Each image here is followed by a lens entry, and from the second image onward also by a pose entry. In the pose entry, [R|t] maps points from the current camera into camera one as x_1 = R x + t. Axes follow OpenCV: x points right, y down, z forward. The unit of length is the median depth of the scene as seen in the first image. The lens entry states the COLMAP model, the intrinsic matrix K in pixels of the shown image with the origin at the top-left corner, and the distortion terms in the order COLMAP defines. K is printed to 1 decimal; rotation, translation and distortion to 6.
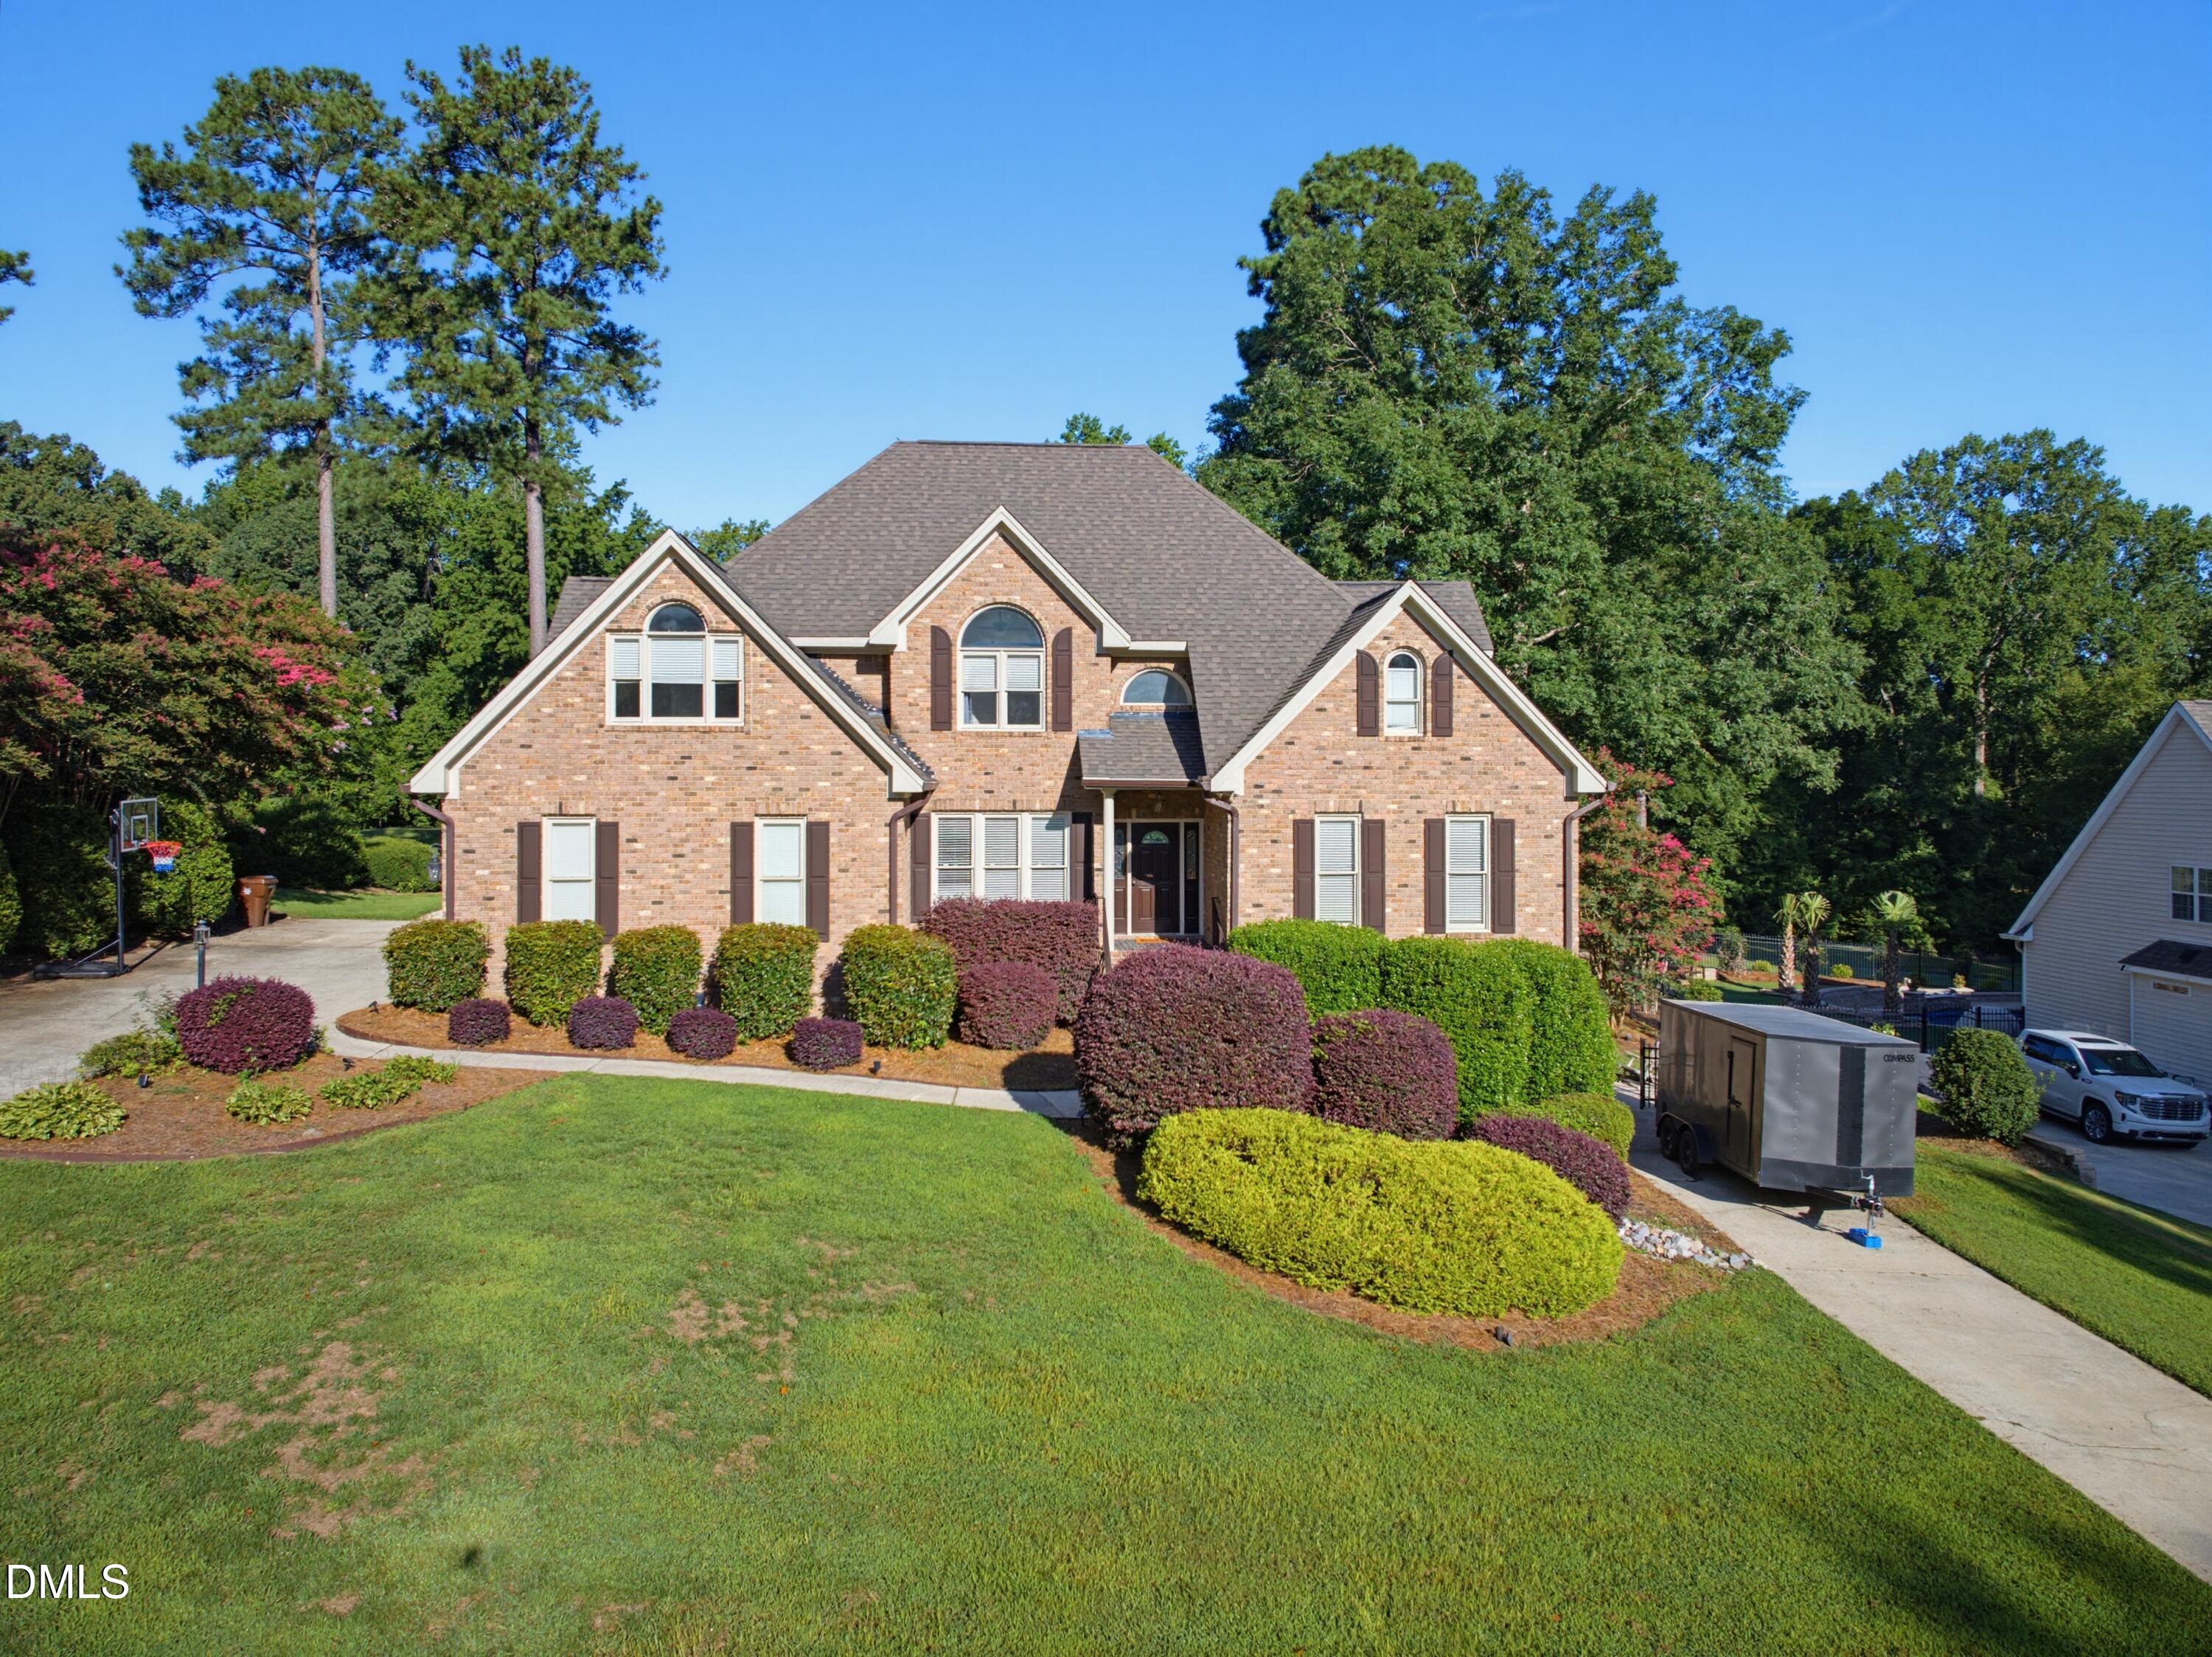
lens RADIAL K [[1529.7, 0, 1106.2], [0, 1529.7, 738.7], [0, 0, 1]] dist [-0.003924, -0.002523]
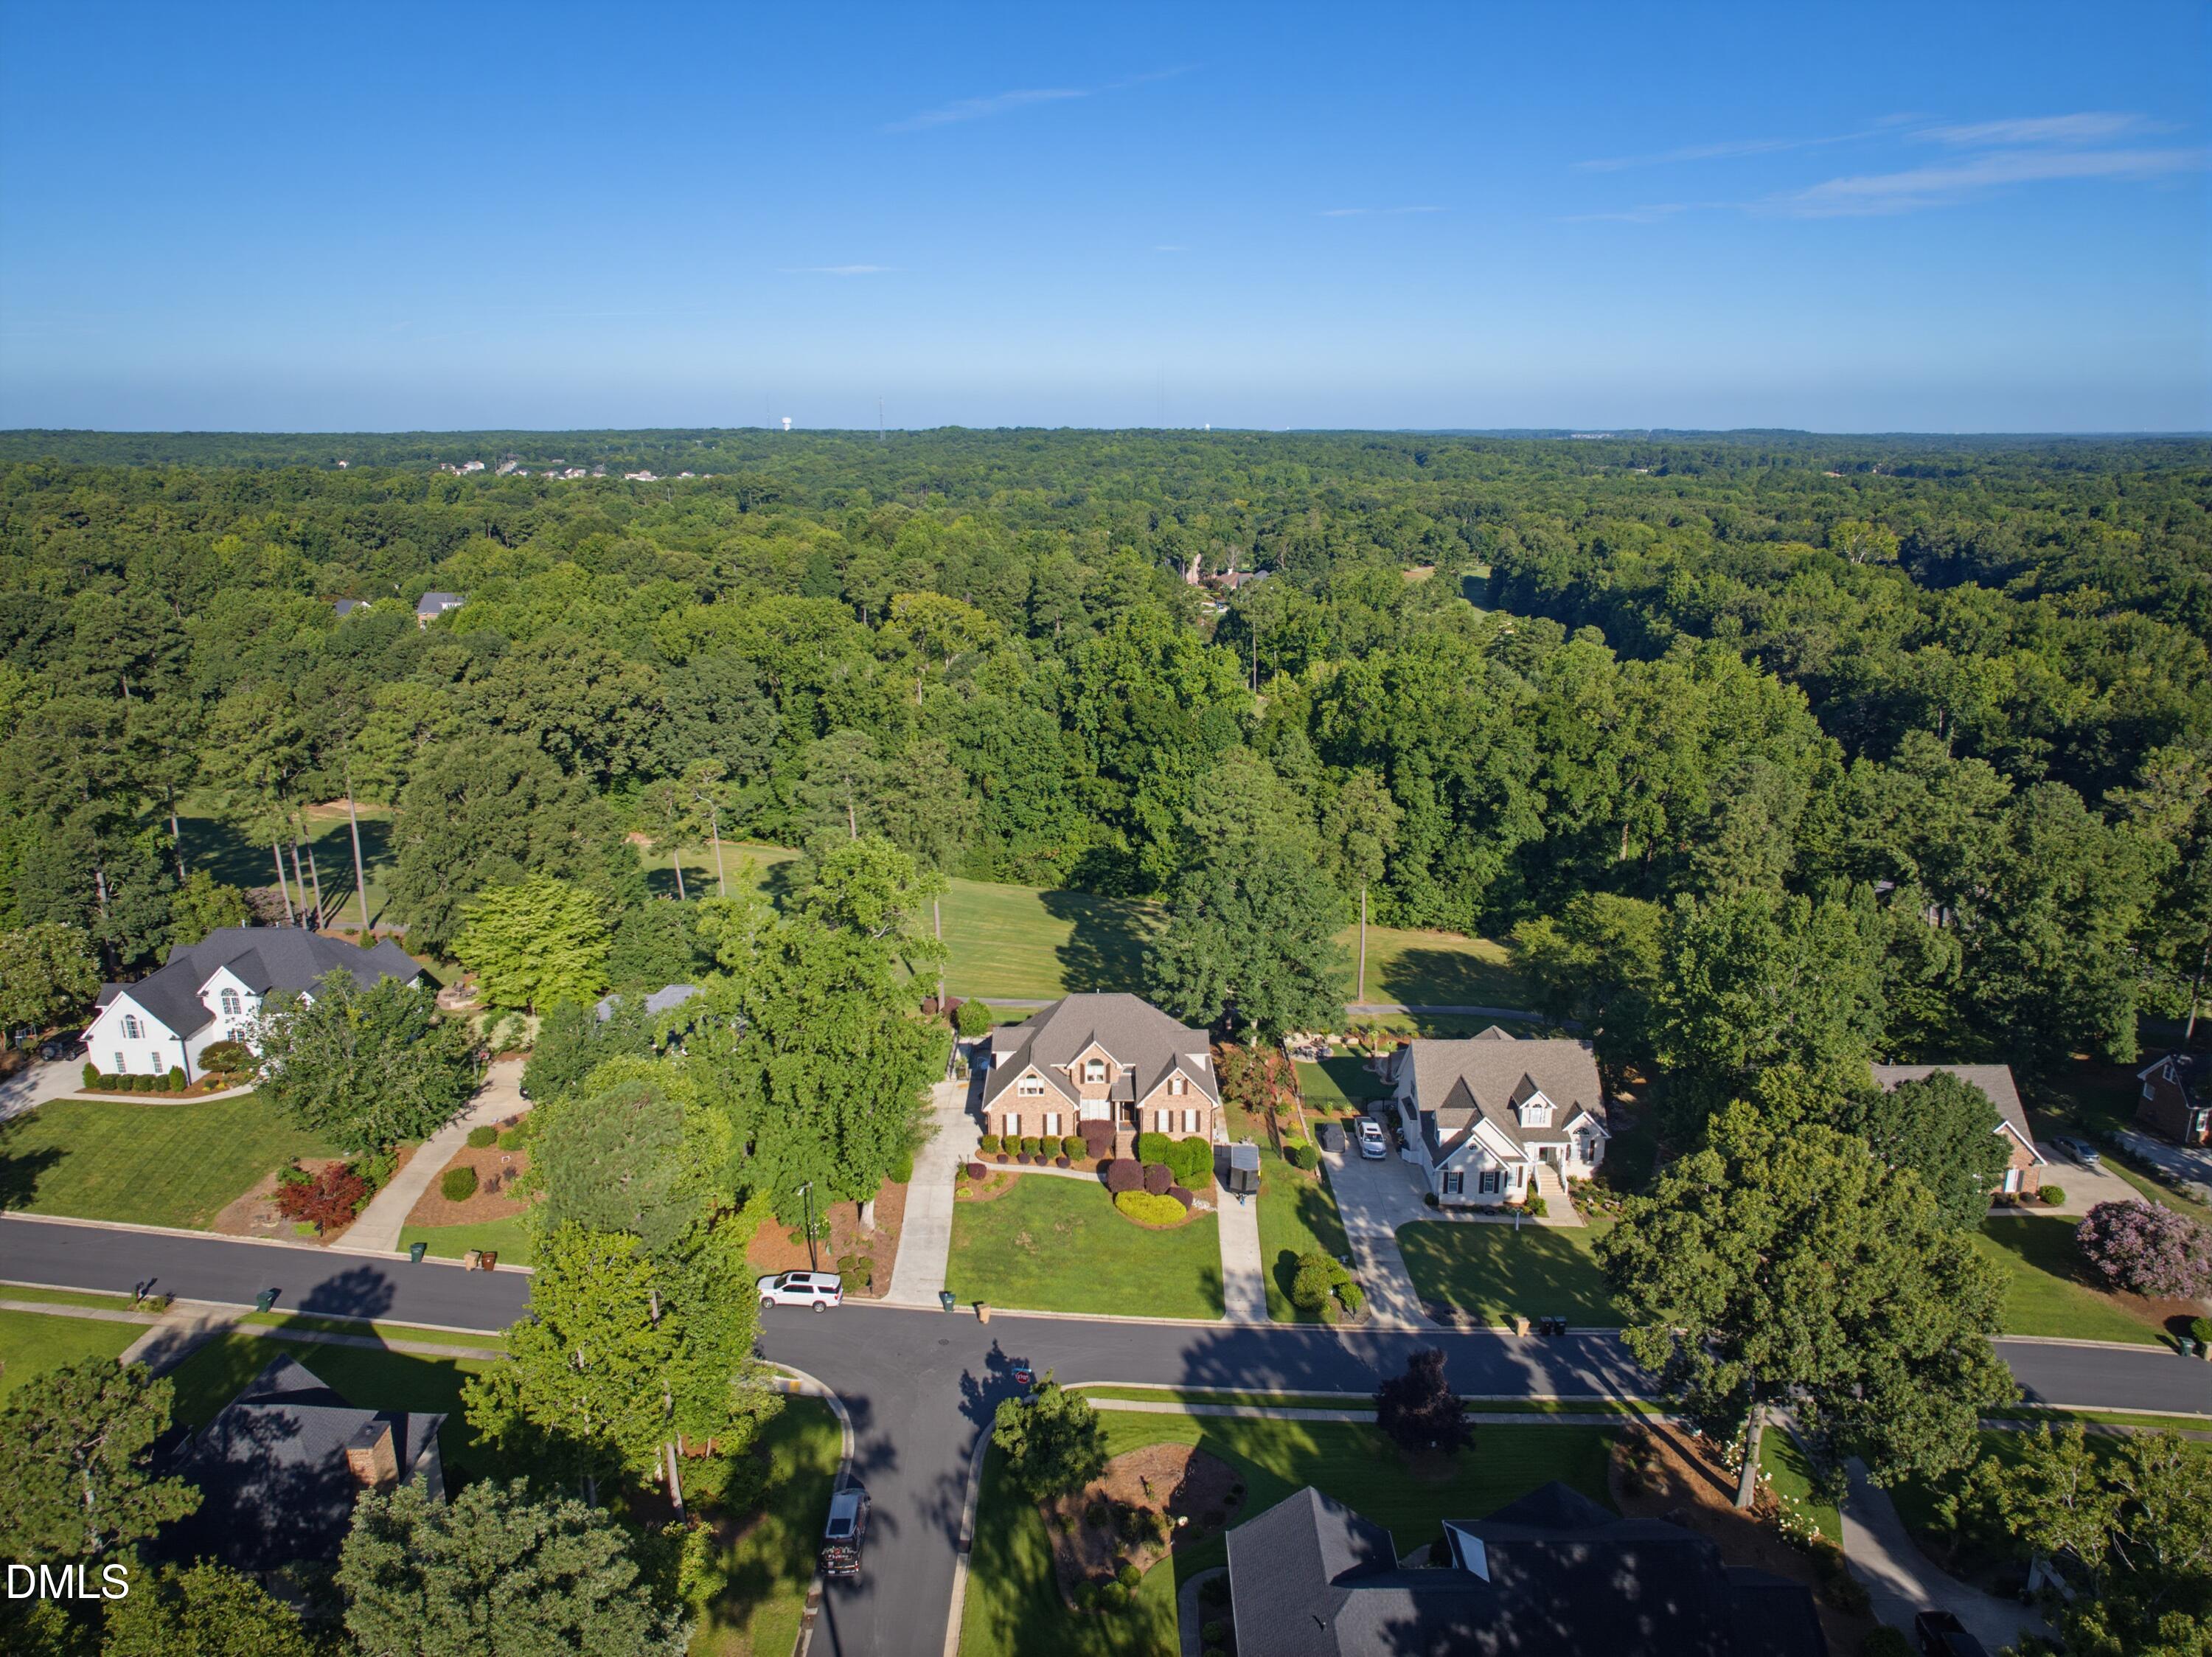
lens RADIAL K [[1520.1, 0, 1104.9], [0, 1520.1, 775.1], [0, 0, 1]] dist [-0.002622, -0.001393]
pose [[0.997507, 0.009687, -0.069897, 0.279510], [0.007714, 0.969625, 0.244476, -2.082568], [0.070142, -0.244406, 0.967133, -3.303577]]
